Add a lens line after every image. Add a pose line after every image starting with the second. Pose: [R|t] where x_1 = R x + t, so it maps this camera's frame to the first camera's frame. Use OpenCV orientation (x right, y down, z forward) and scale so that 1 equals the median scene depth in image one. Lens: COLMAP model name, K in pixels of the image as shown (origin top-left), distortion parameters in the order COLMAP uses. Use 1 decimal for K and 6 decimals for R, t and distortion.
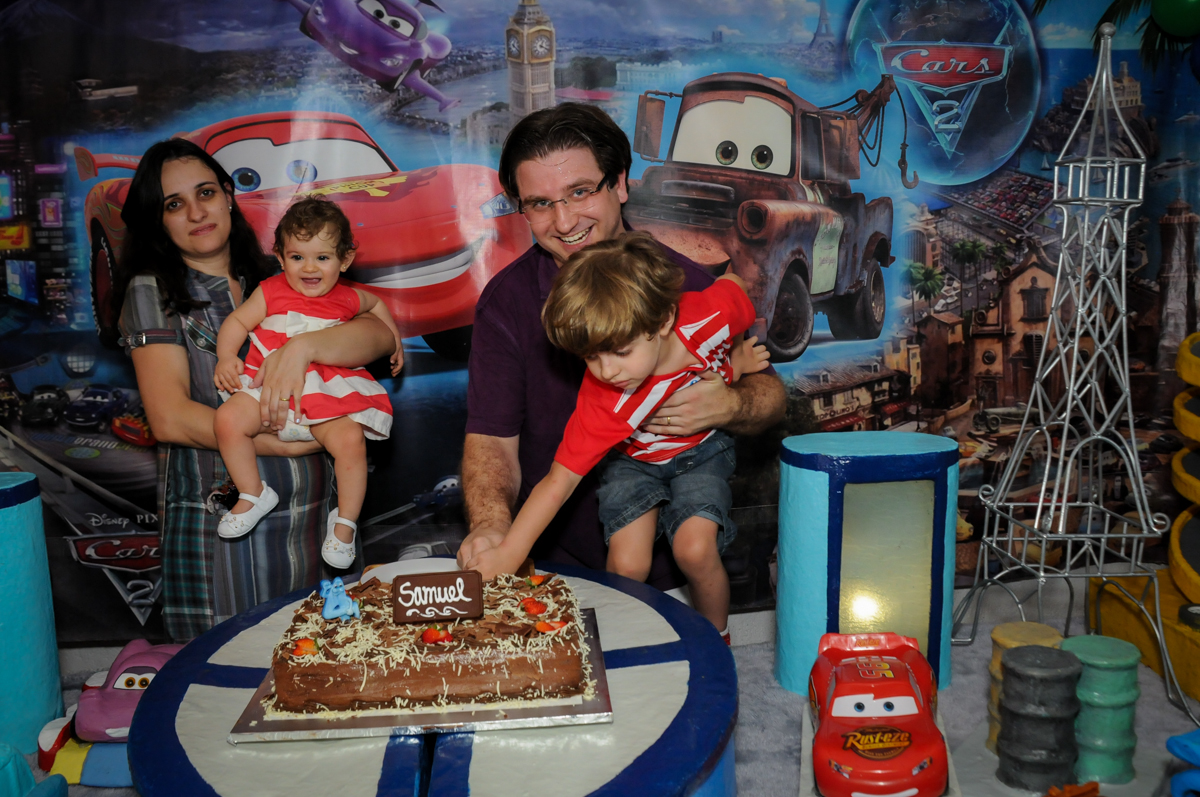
lens RADIAL K [[946.6, 0, 568.9], [0, 946.6, 361.2], [0, 0, 1]] dist [-0.133350, 0.096923]
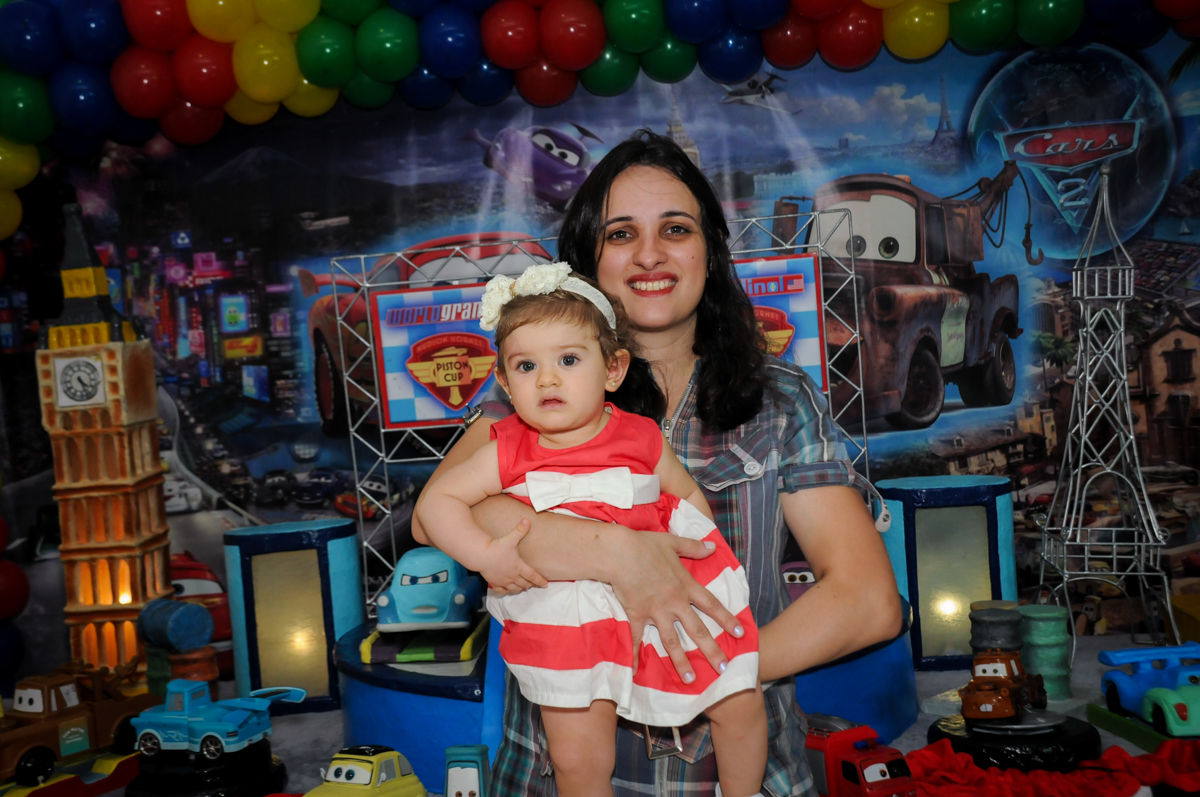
lens RADIAL K [[1669.2, 0, 555.1], [0, 1669.2, 396.7], [0, 0, 1]] dist [0.094963, 0.502620]
pose [[0.989149, -0.037659, -0.142006, 0.087565], [0.032457, 0.998721, -0.038778, 0.025541], [0.143285, 0.033748, 0.989106, -1.023721]]
